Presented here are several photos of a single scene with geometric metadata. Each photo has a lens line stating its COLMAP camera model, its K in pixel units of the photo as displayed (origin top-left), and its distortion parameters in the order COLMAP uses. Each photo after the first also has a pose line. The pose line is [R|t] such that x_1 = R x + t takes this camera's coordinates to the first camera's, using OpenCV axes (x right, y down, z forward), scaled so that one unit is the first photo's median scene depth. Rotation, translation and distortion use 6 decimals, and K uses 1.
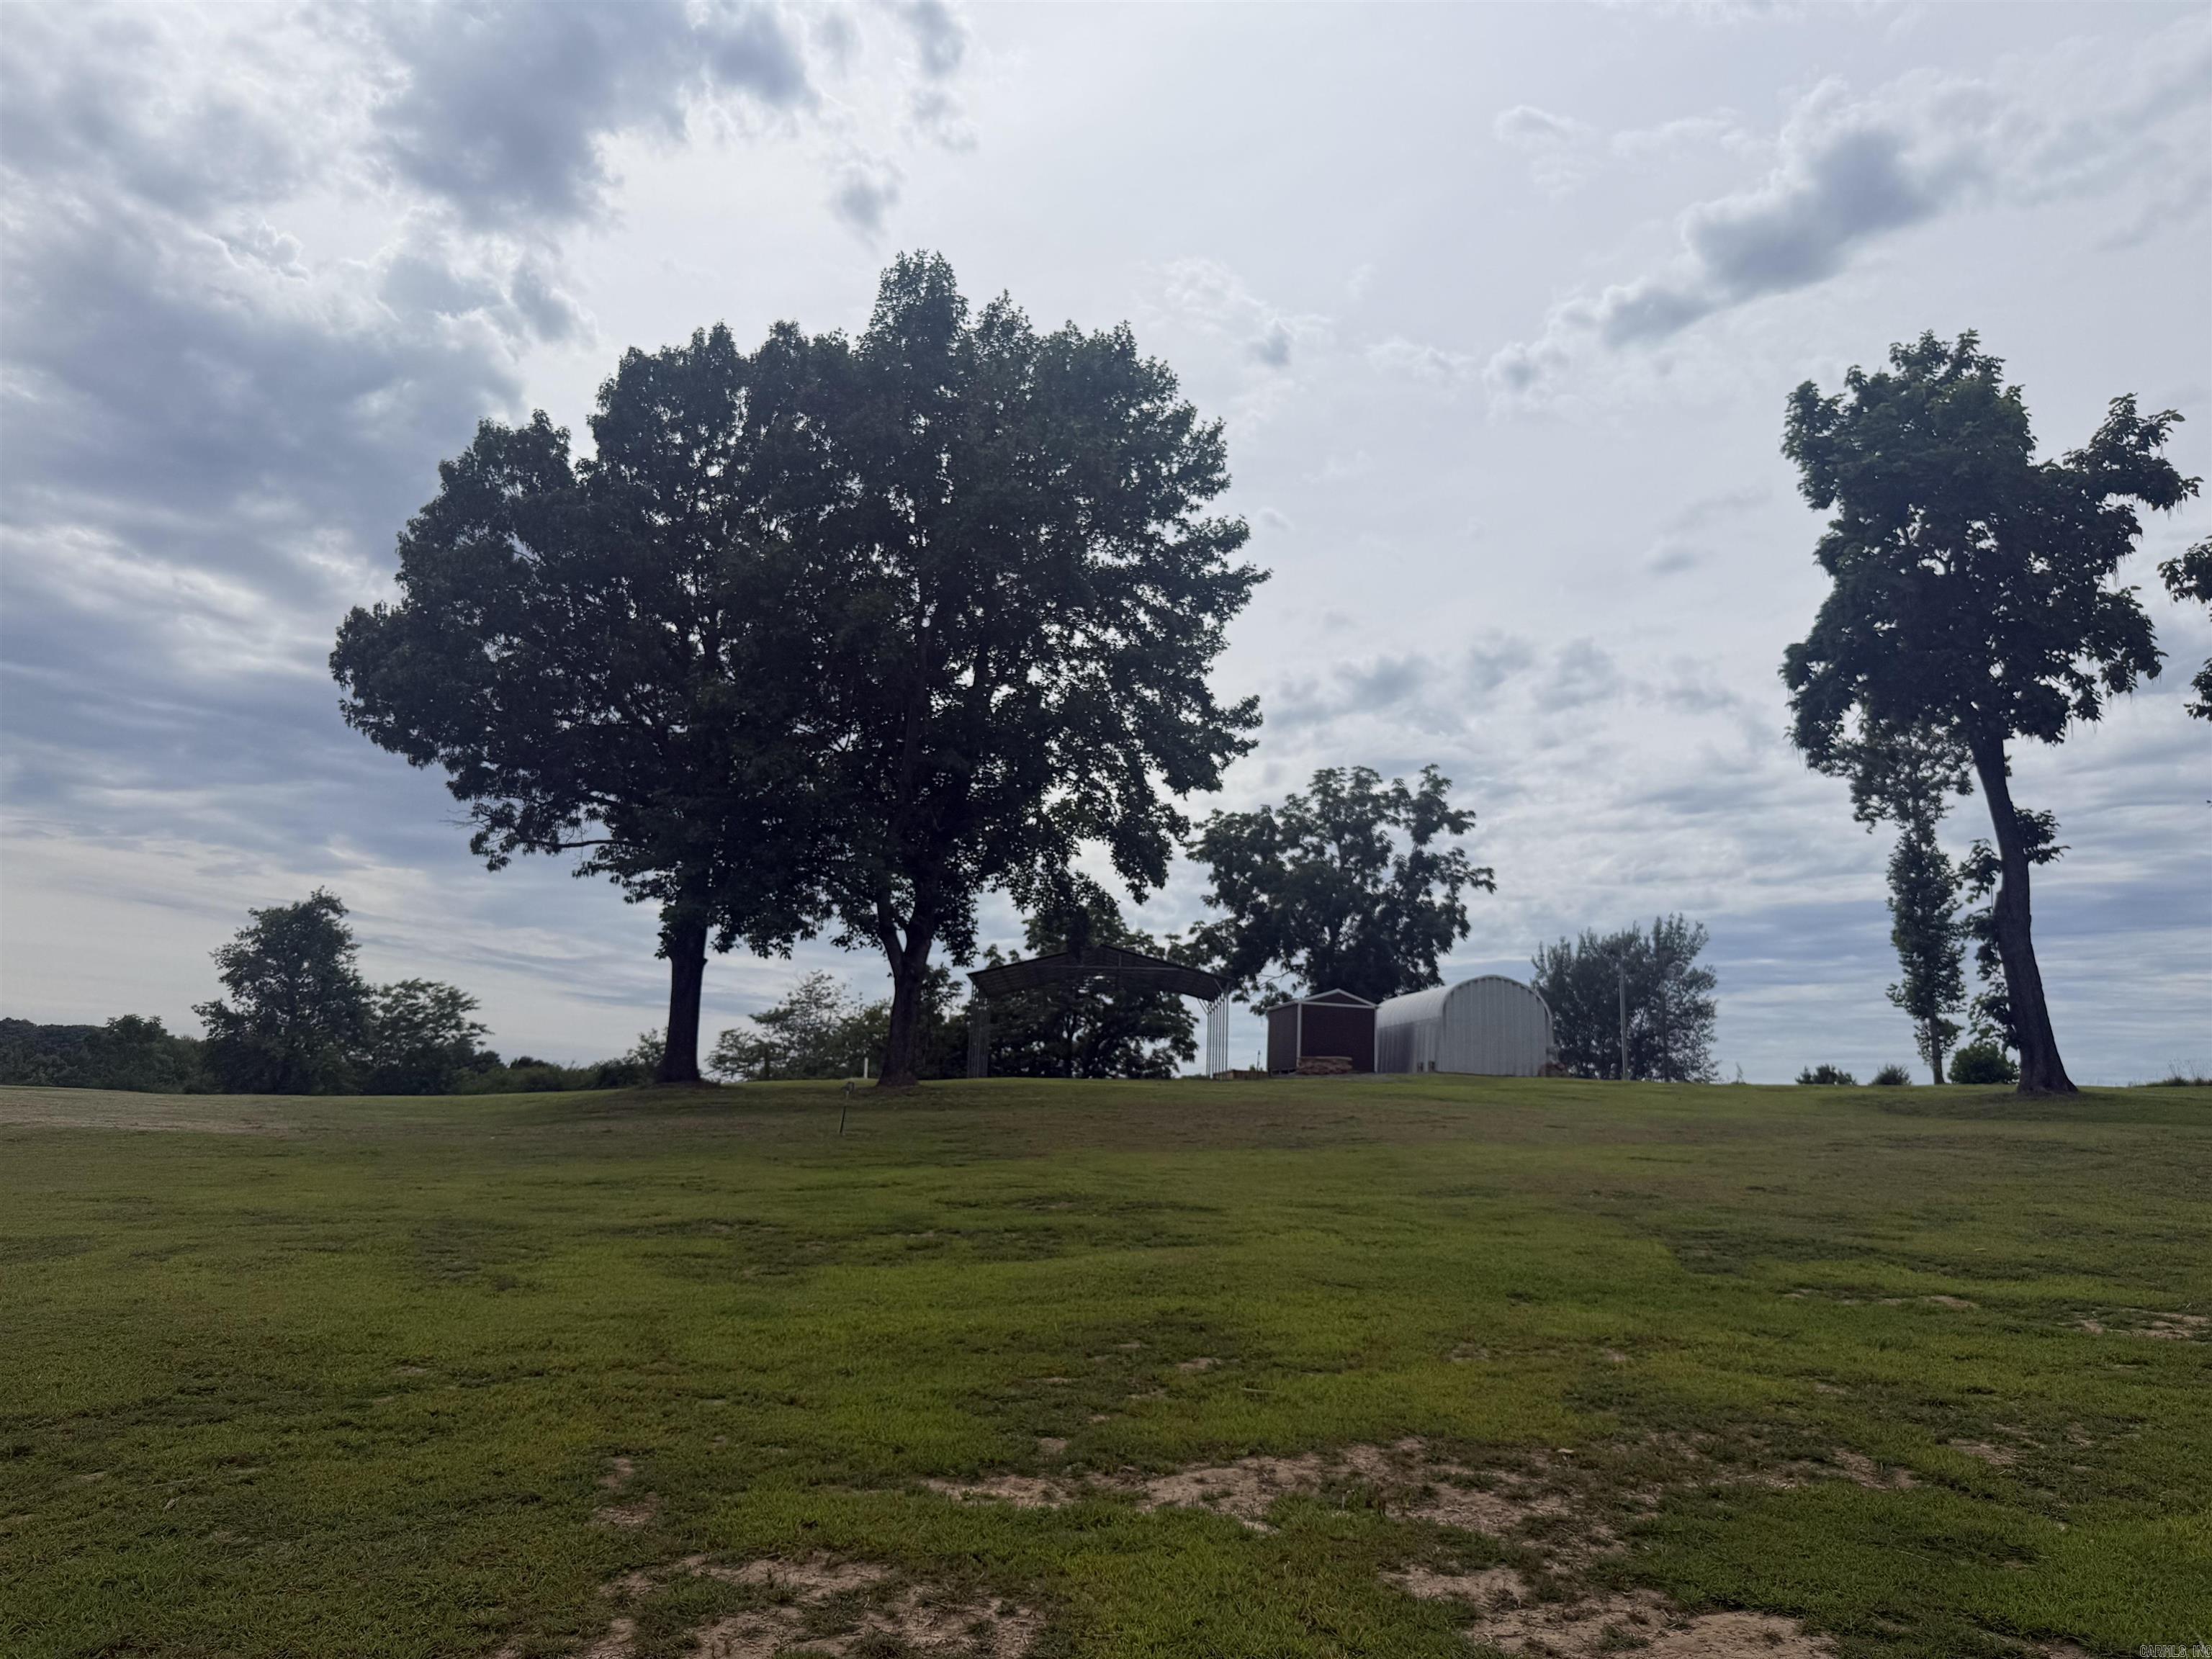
lens RADIAL K [[1551.4, 0, 1105.1], [0, 1551.4, 889.5], [0, 0, 1]] dist [0.201069, -0.000321]
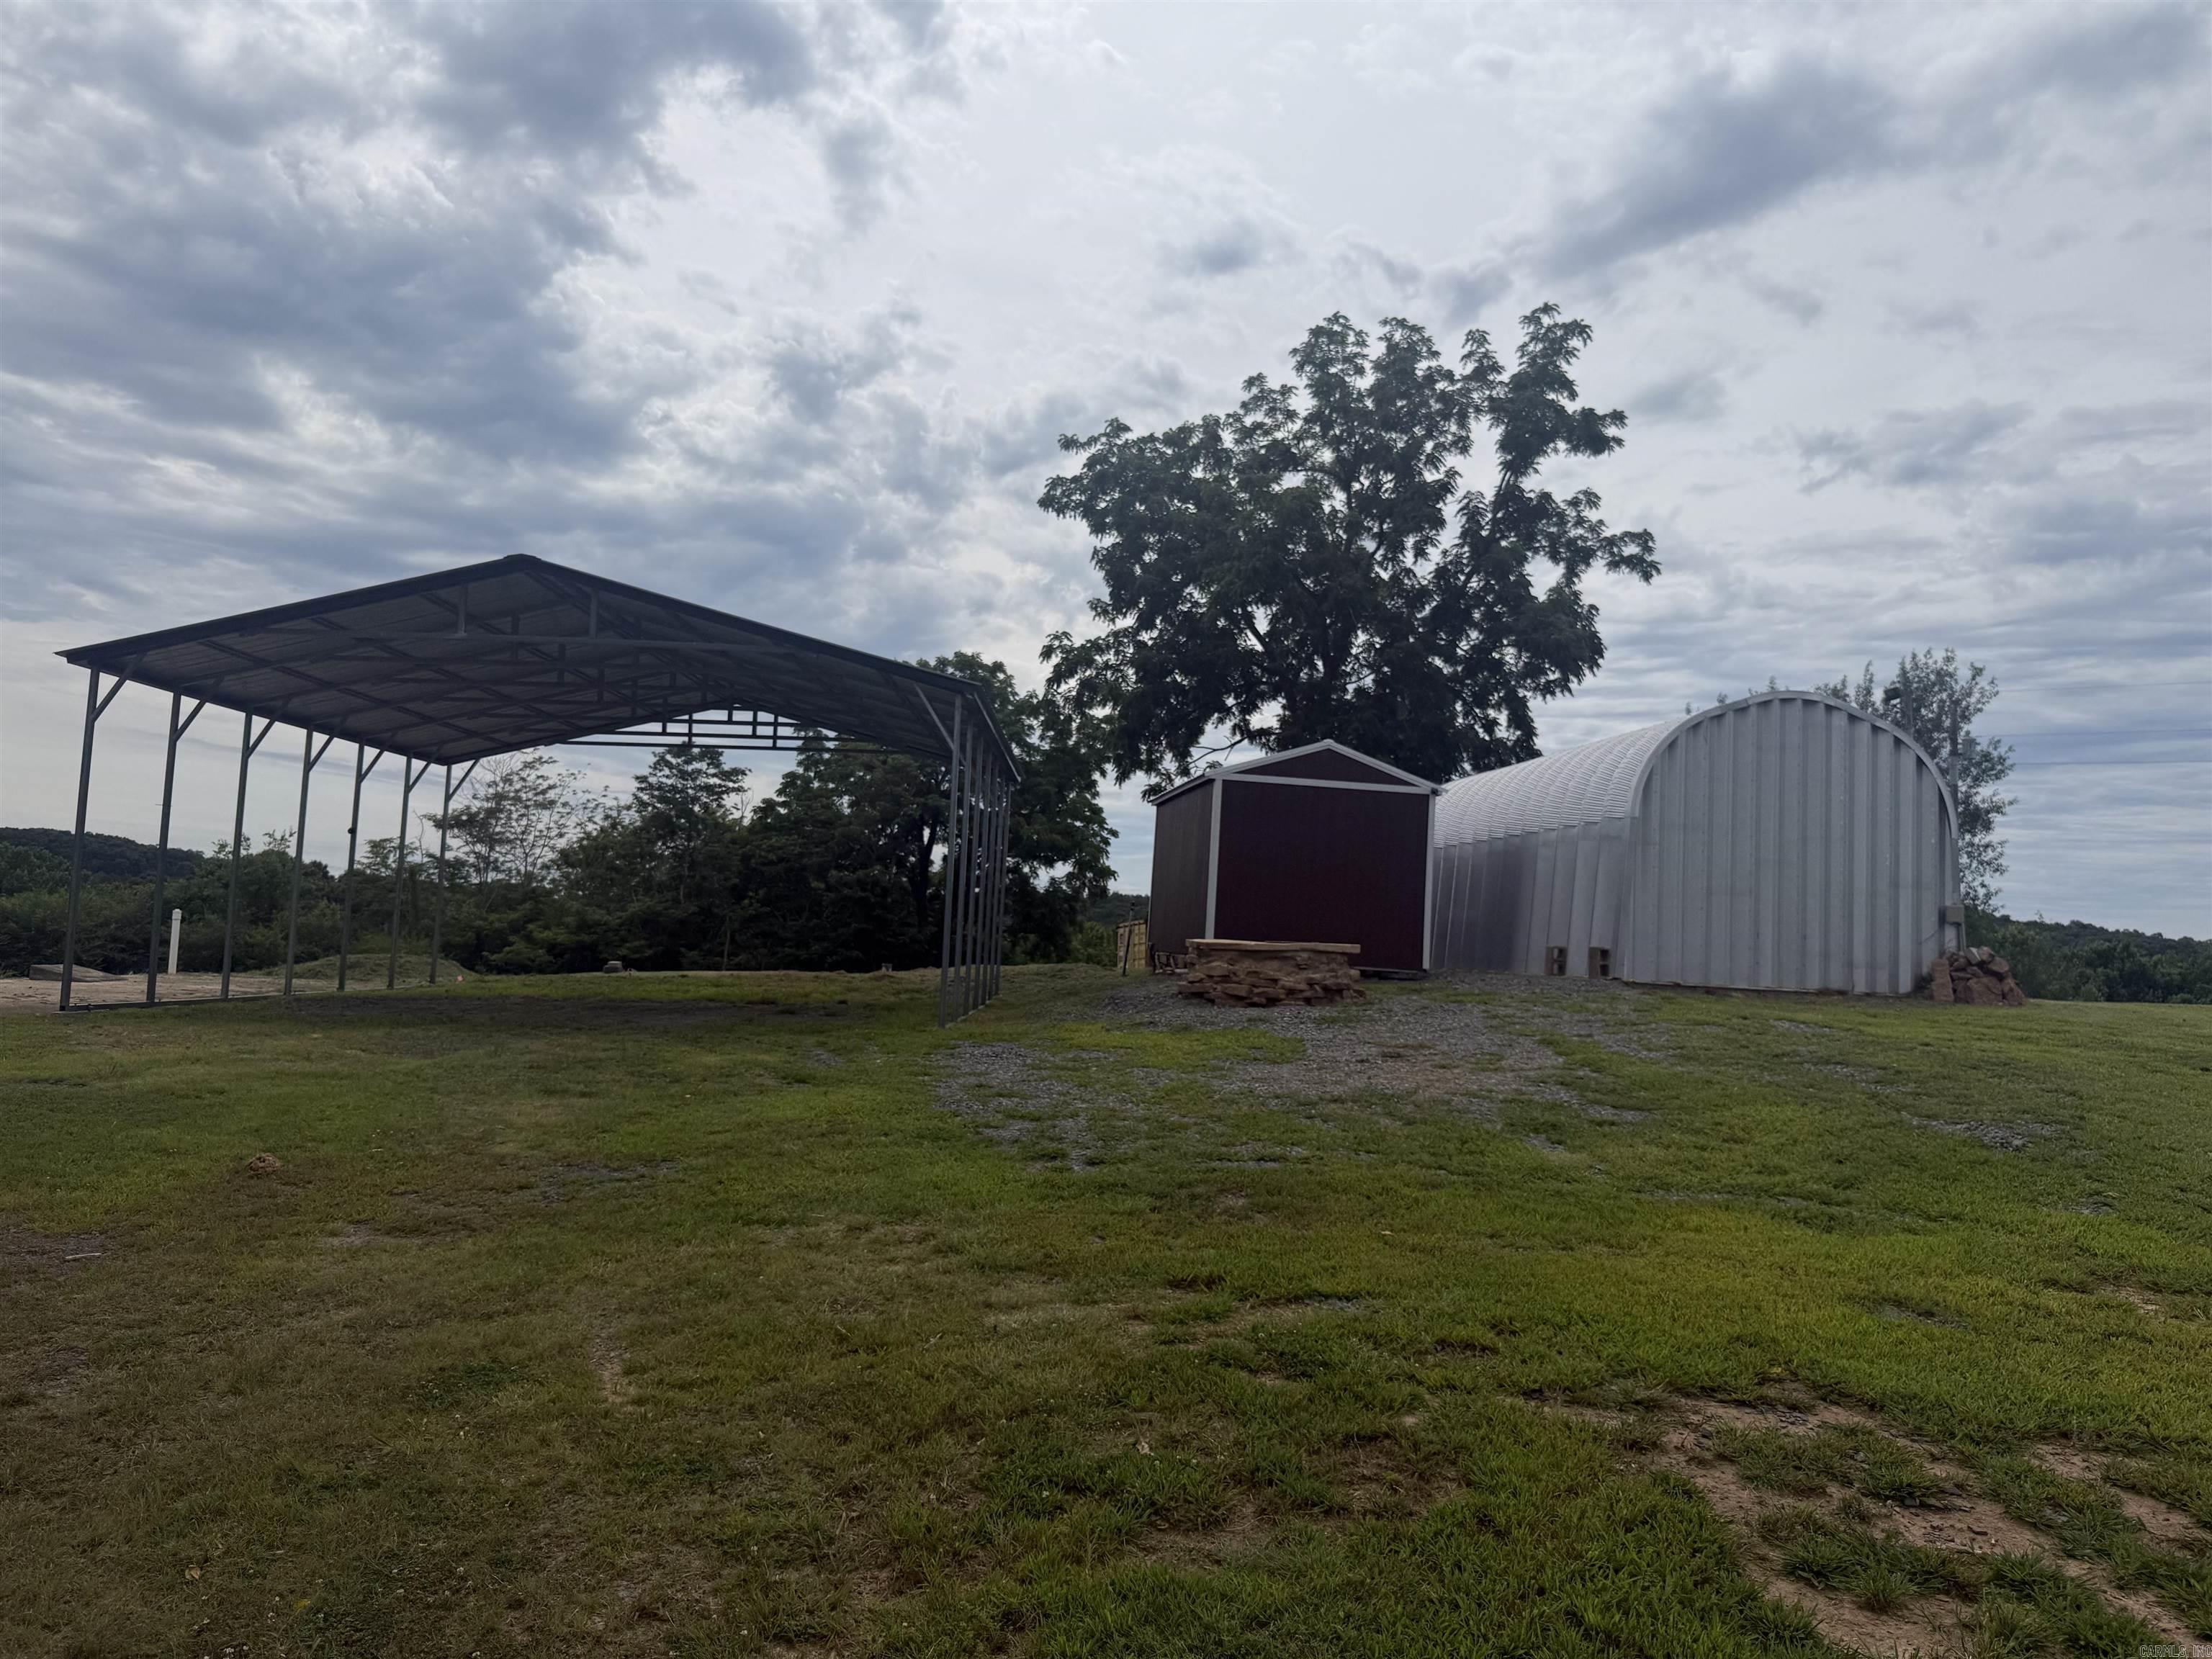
lens RADIAL K [[1551.4, 0, 1105.1], [0, 1551.4, 889.5], [0, 0, 1]] dist [0.201069, -0.000321]
pose [[0.999957, 0.008115, -0.004444, 0.075375], [-0.007535, 0.993000, 0.117876, 0.041997], [0.005370, -0.117837, 0.993018, 0.480897]]
